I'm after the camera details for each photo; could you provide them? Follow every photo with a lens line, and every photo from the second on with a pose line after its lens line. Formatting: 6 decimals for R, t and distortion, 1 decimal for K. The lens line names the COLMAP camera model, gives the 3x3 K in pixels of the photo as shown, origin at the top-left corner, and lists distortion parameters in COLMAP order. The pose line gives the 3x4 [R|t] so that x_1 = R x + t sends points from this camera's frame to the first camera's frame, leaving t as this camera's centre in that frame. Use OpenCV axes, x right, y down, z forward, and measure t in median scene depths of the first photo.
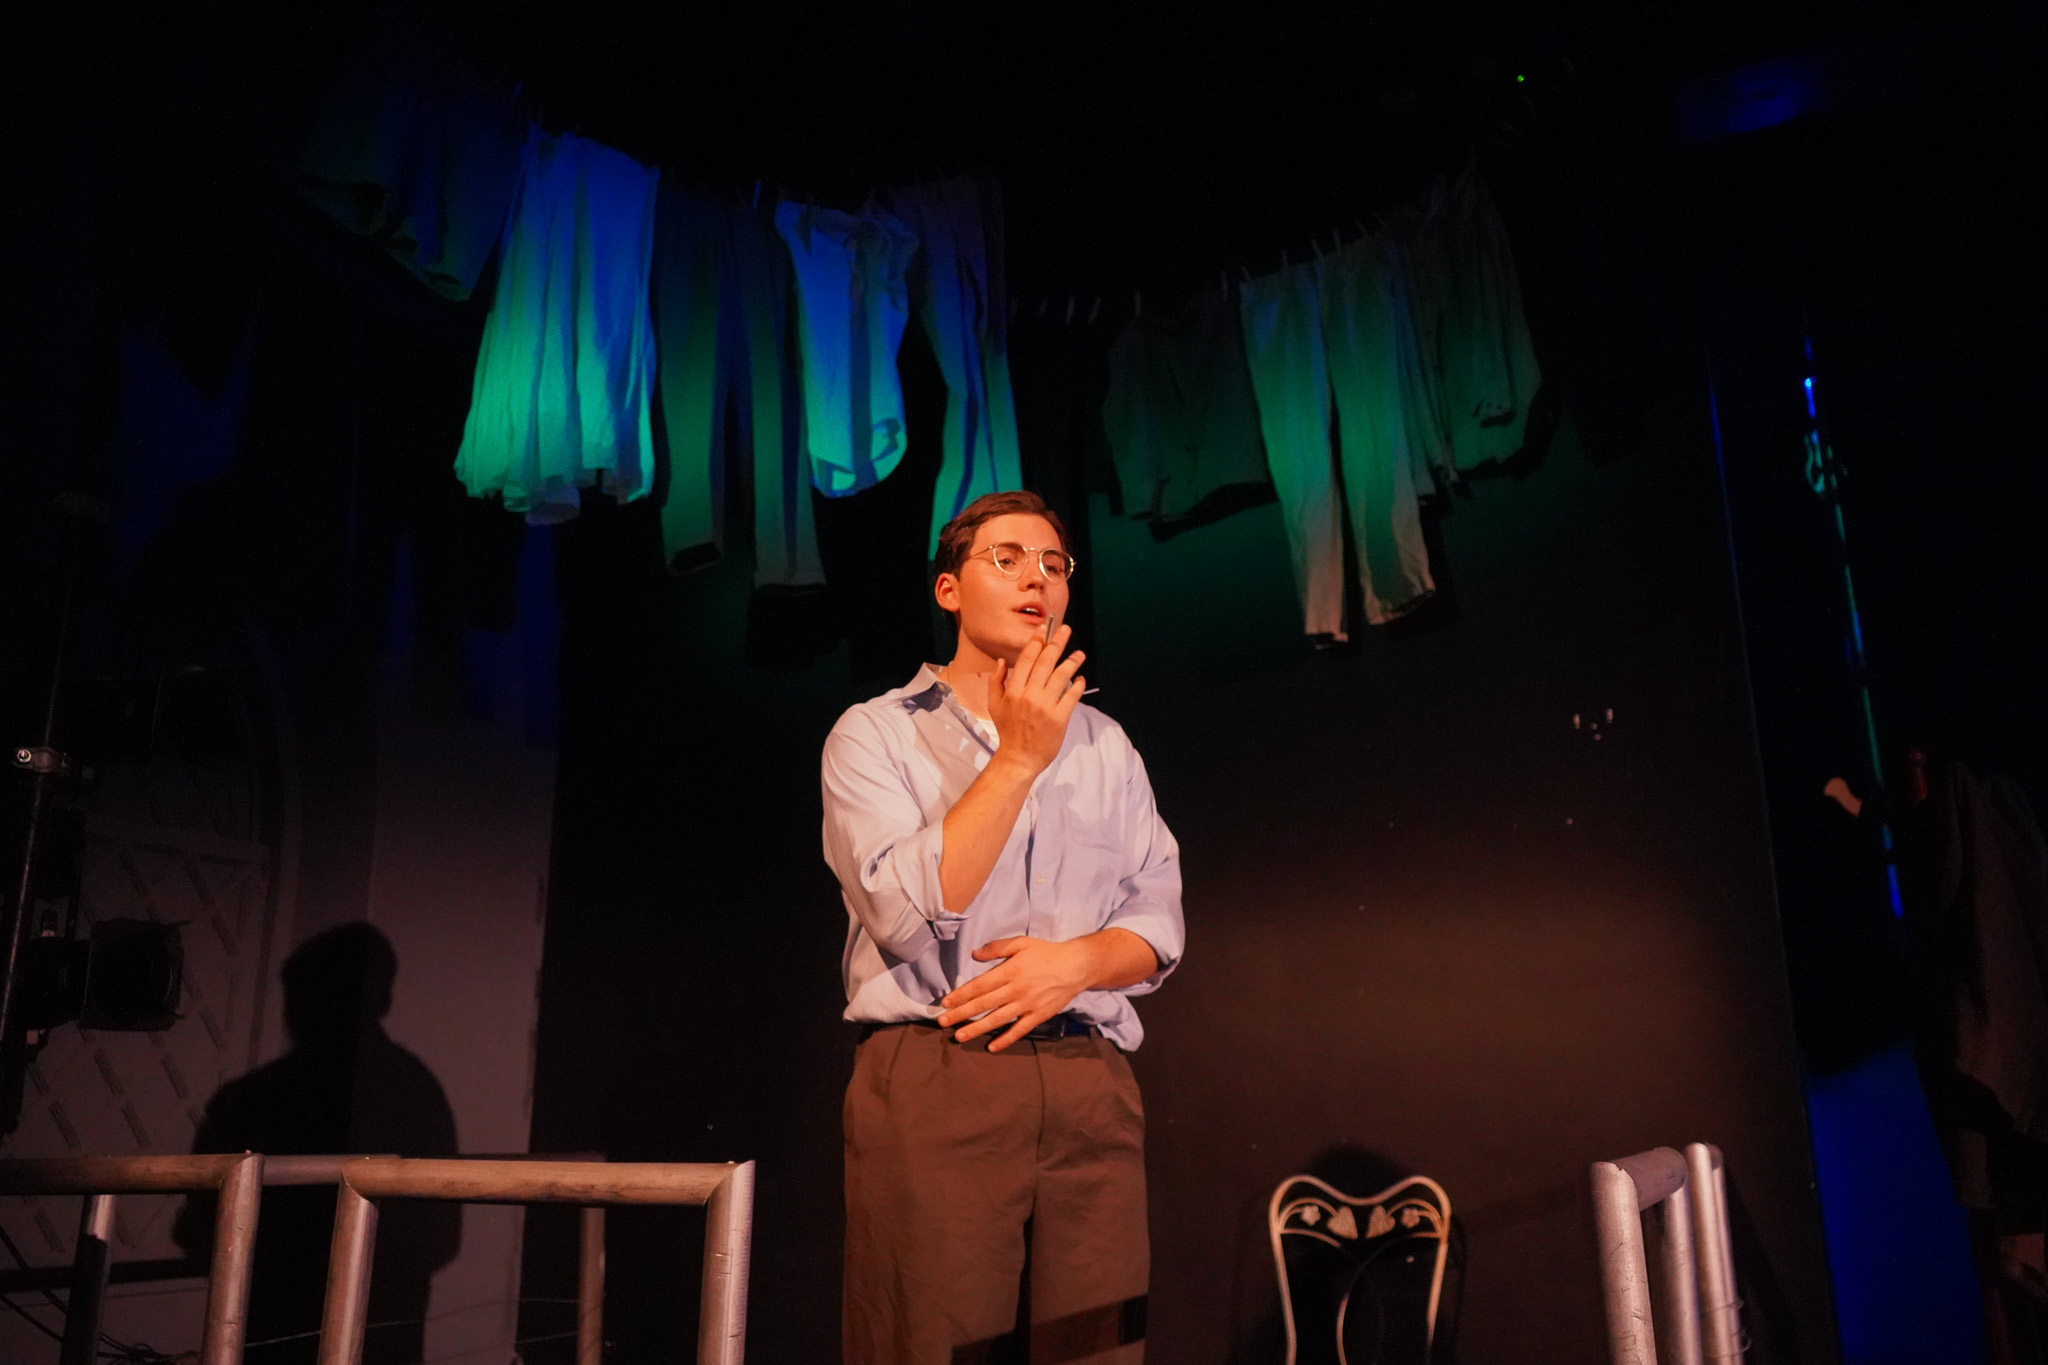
lens RADIAL K [[1613.3, 0, 1028.5], [0, 1613.3, 675.7], [0, 0, 1]] dist [-0.042669, -0.019199]
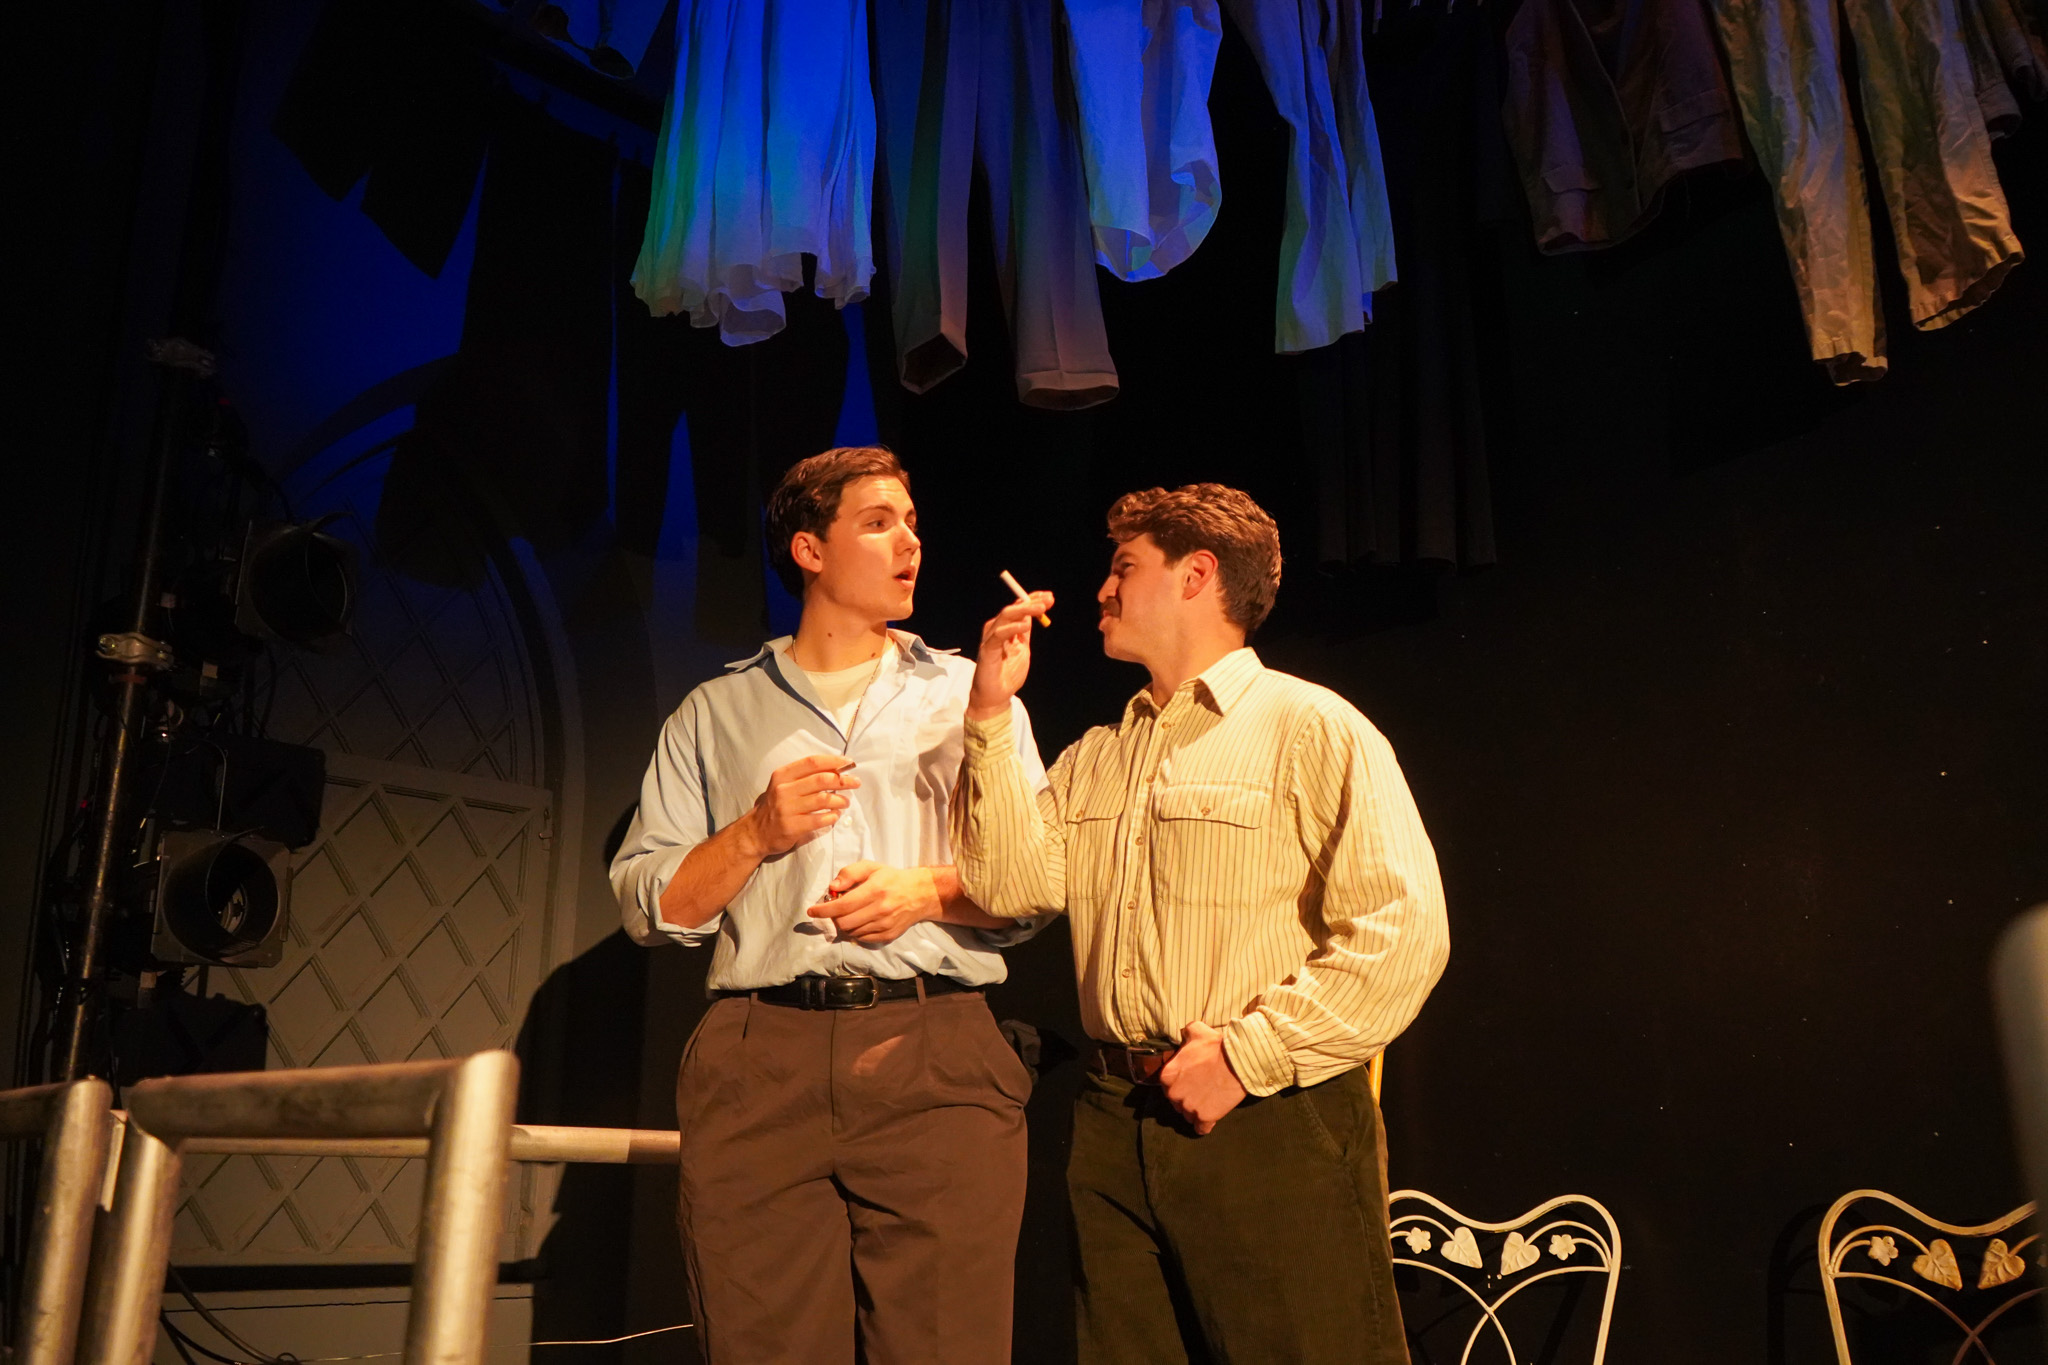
lens RADIAL K [[1745.6, 0, 1018.4], [0, 1745.6, 690.5], [0, 0, 1]] dist [-0.026982, -0.000891]
pose [[0.935265, -0.072924, -0.346354, 0.107360], [0.073664, 0.997222, -0.011048, 0.094544], [0.346197, -0.015181, 0.938039, 0.232905]]
